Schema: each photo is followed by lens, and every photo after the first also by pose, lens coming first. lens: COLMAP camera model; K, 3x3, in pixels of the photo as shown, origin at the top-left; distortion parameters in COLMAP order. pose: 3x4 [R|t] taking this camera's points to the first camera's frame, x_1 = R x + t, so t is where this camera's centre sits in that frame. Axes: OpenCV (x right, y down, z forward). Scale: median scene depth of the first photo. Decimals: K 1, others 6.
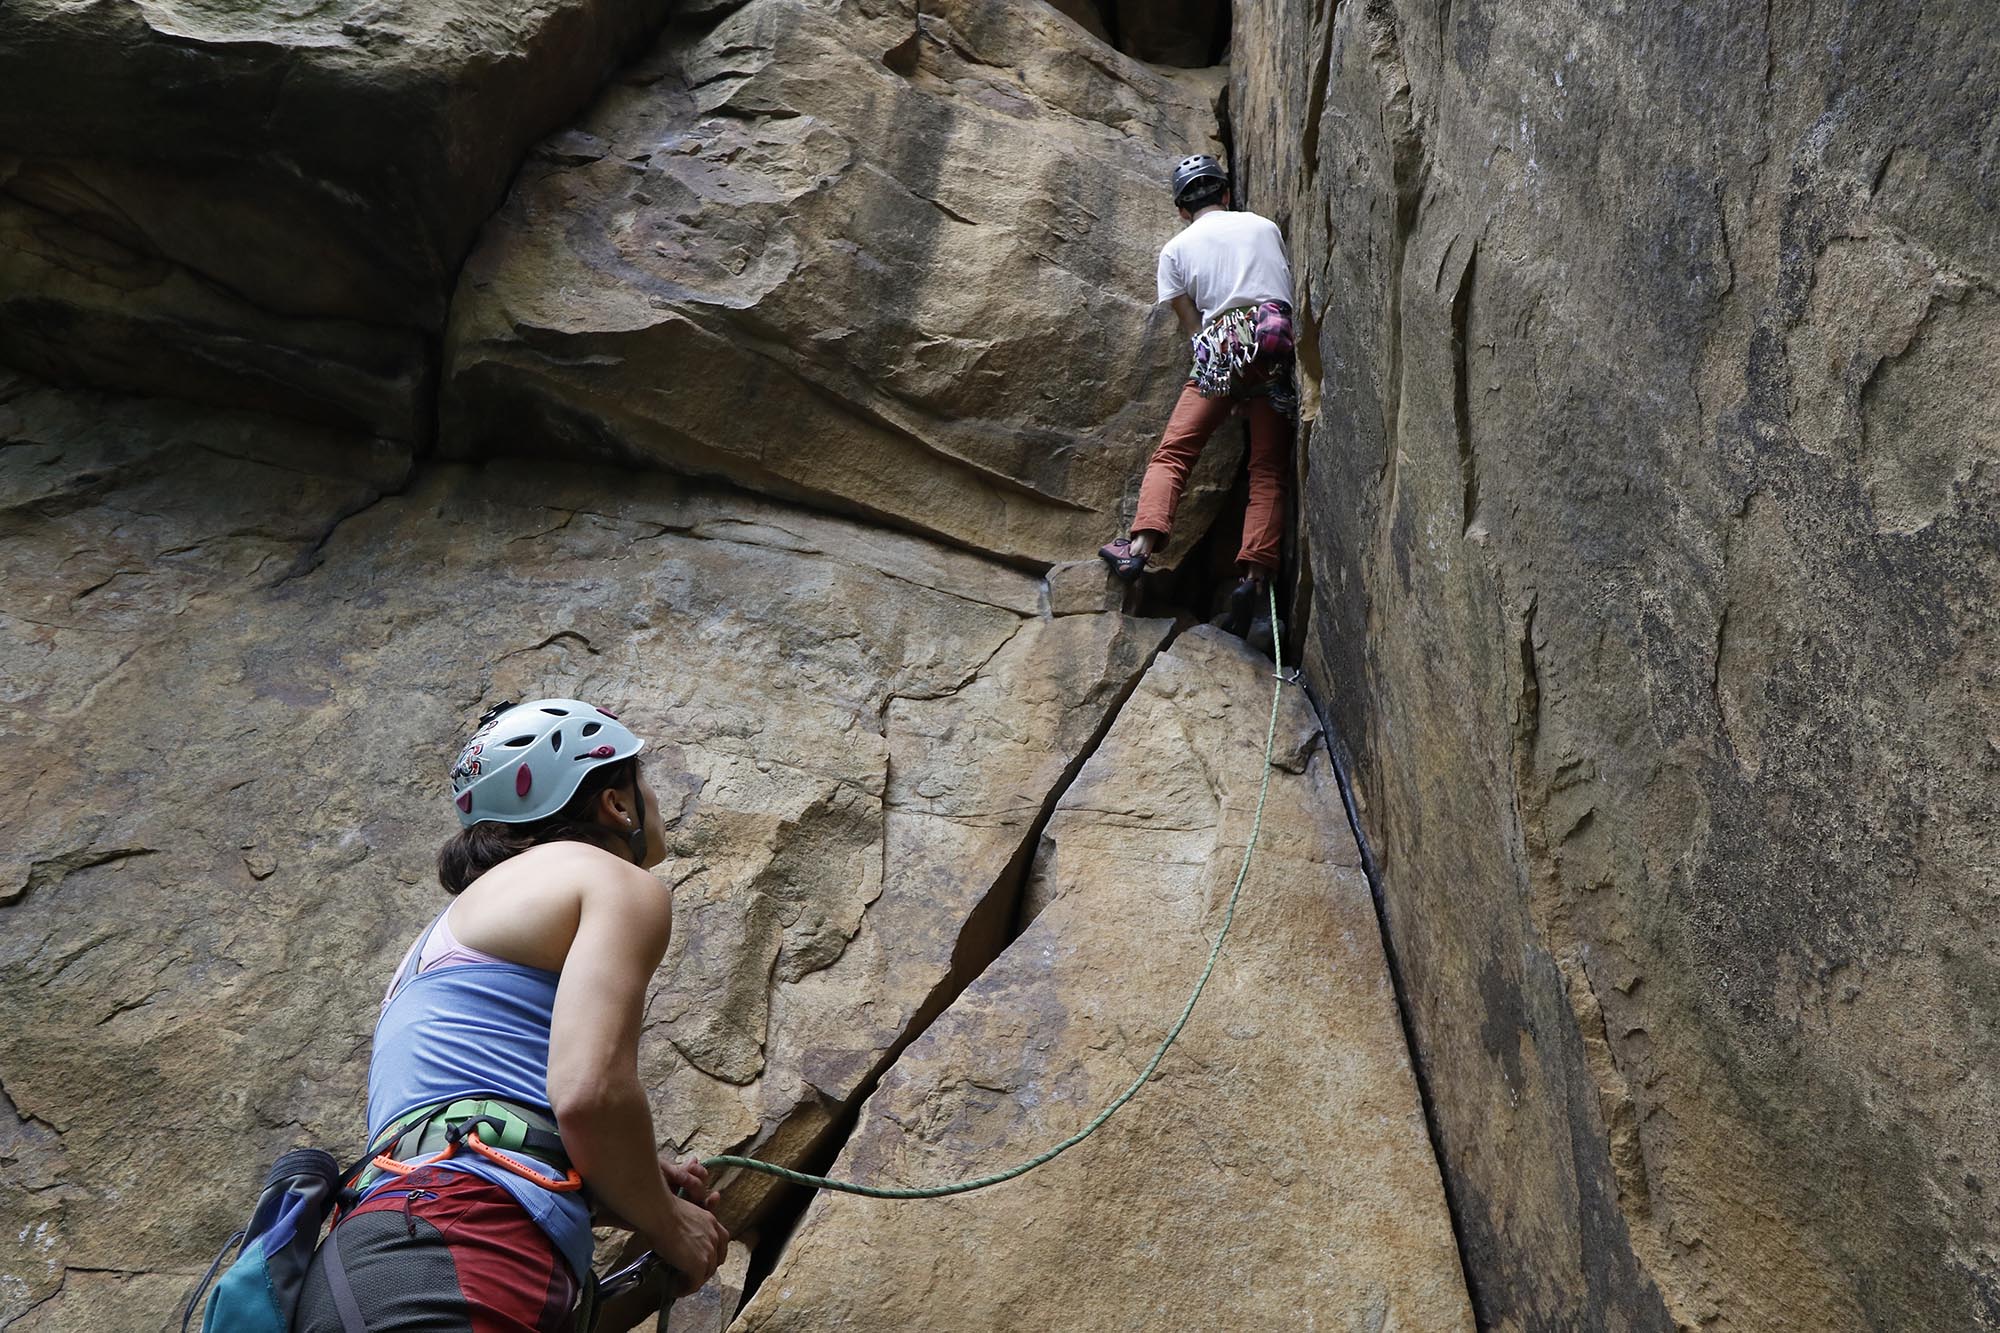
lens RADIAL K [[1280.2, 0, 1016.7], [0, 1280.2, 658.6], [0, 0, 1]] dist [0.003433, -0.006265]
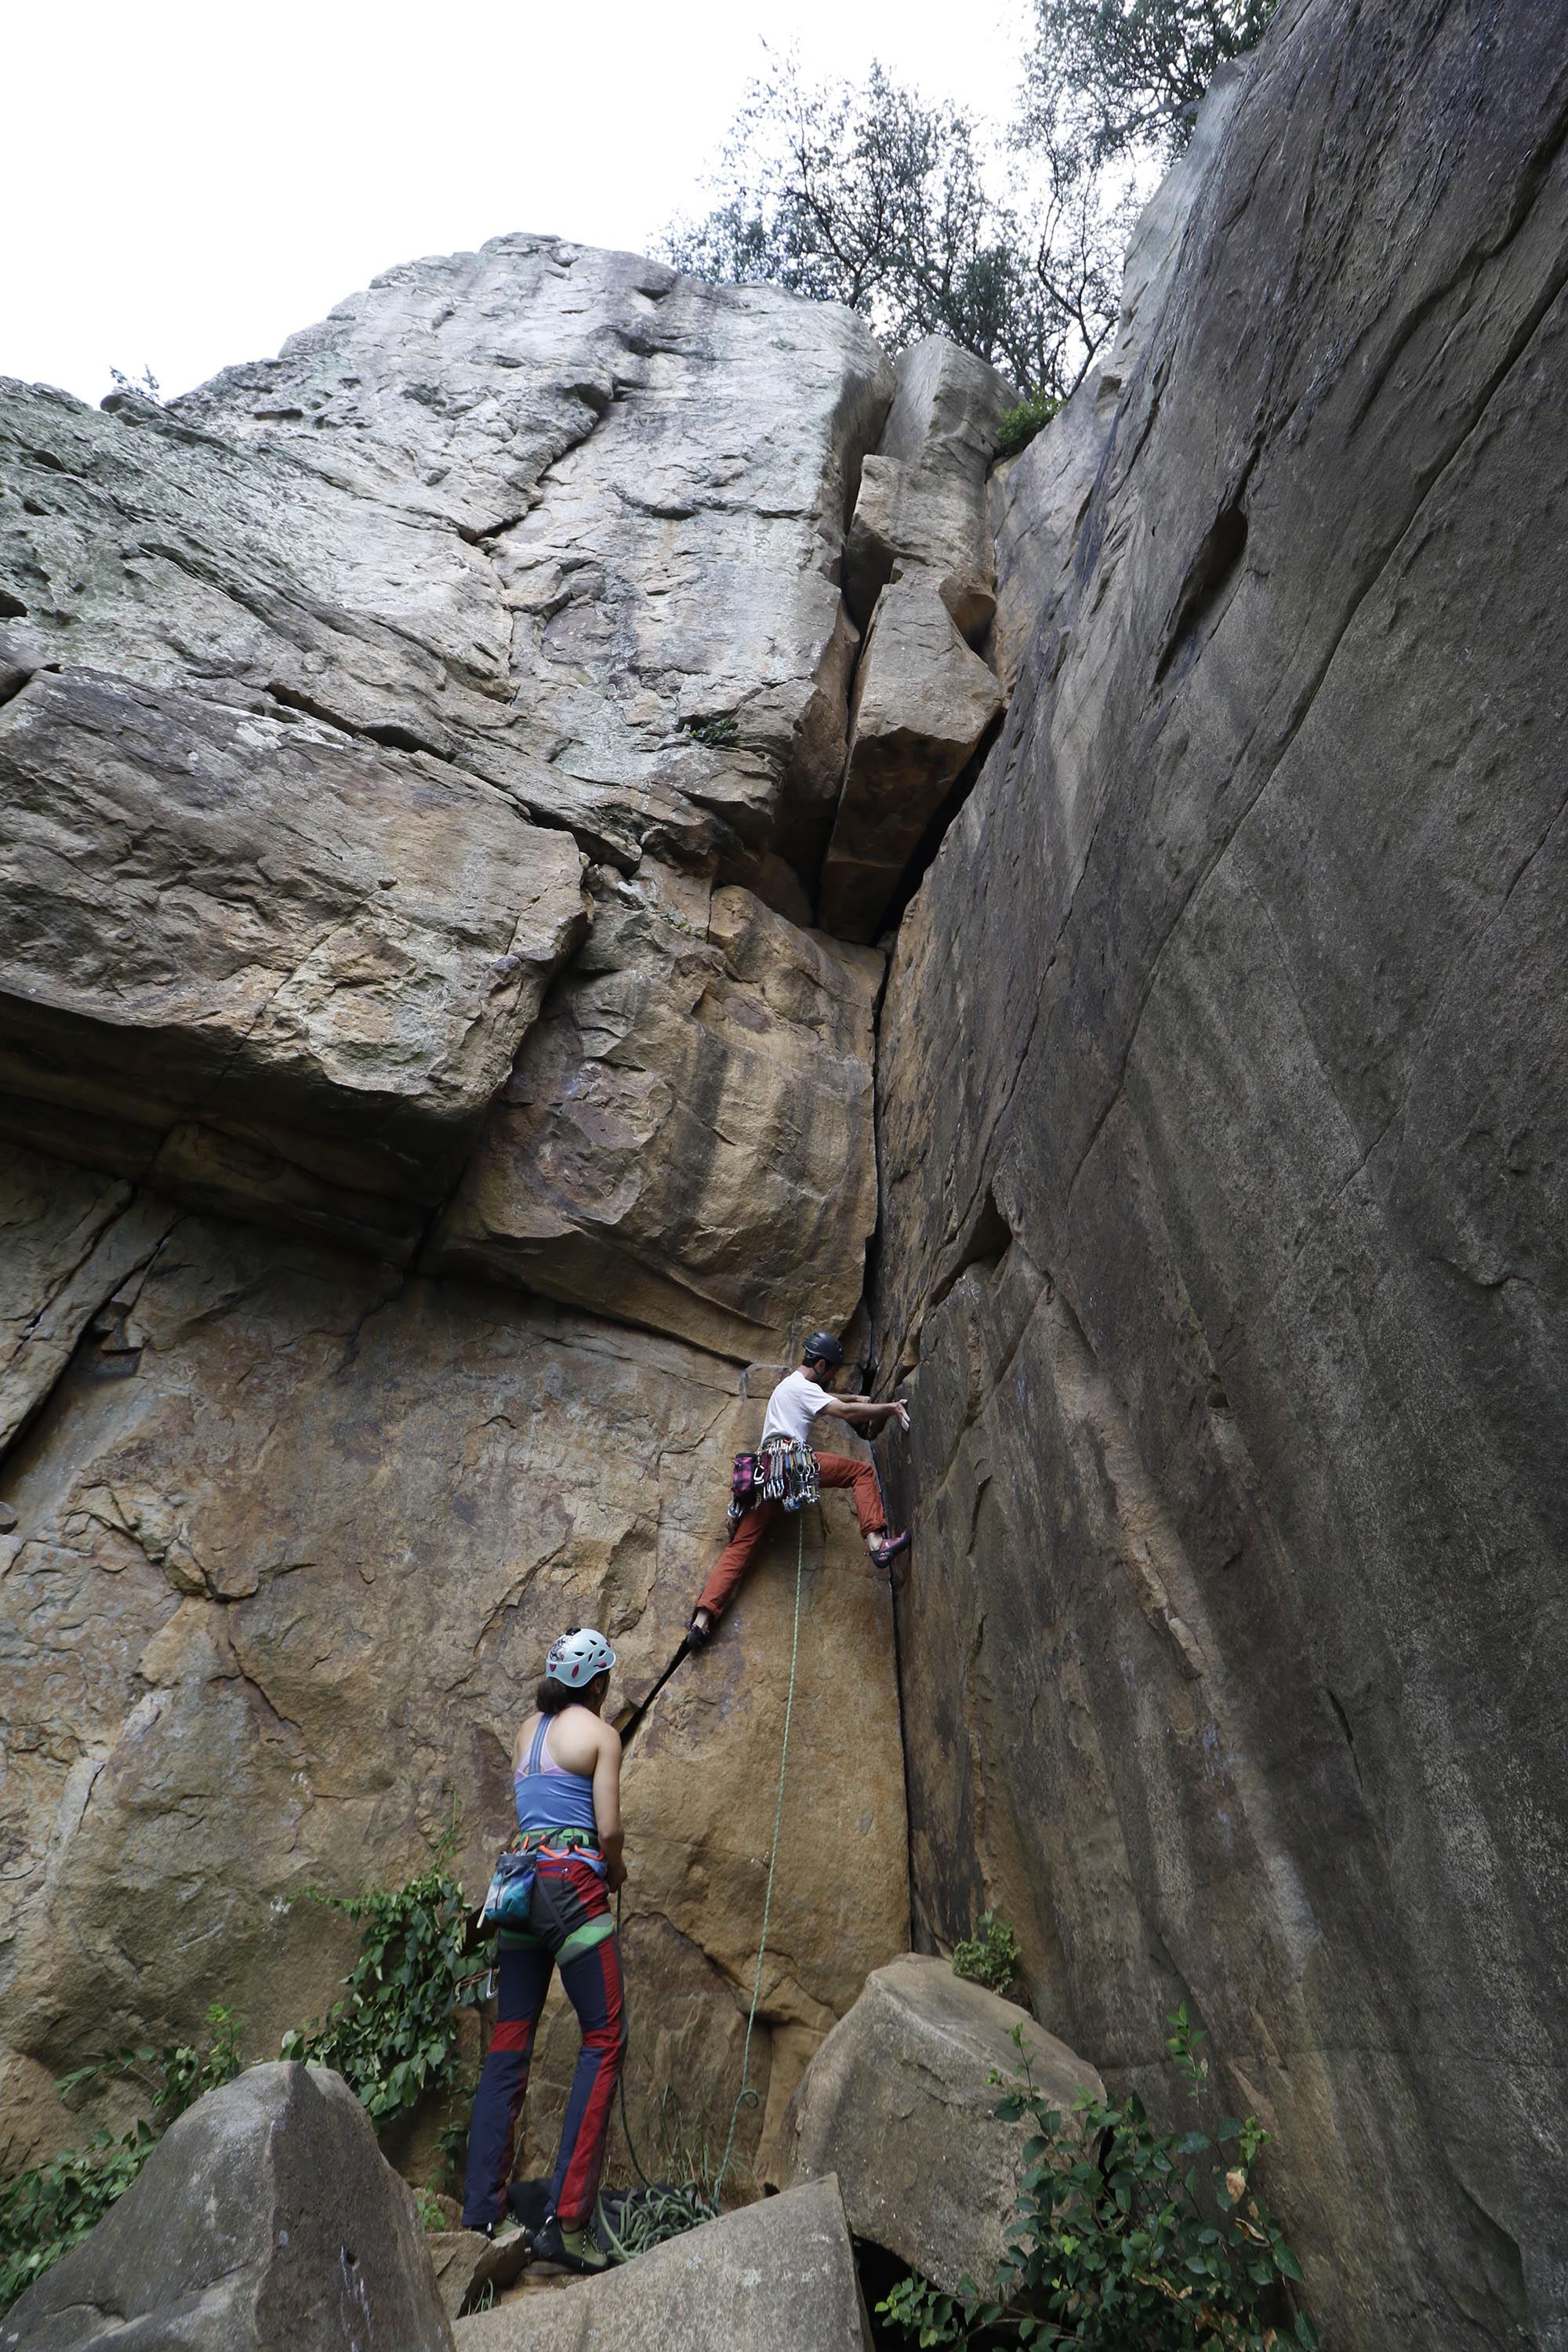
lens RADIAL K [[1080.4, 0, 785.8], [0, 1080.4, 1151.7], [0, 0, 1]] dist [-0.005981, -0.010523]
pose [[0.969001, 0.160030, 0.188224, -0.357794], [-0.174503, 0.982645, 0.062910, -0.655006], [-0.174890, -0.093806, 0.980109, -0.642459]]
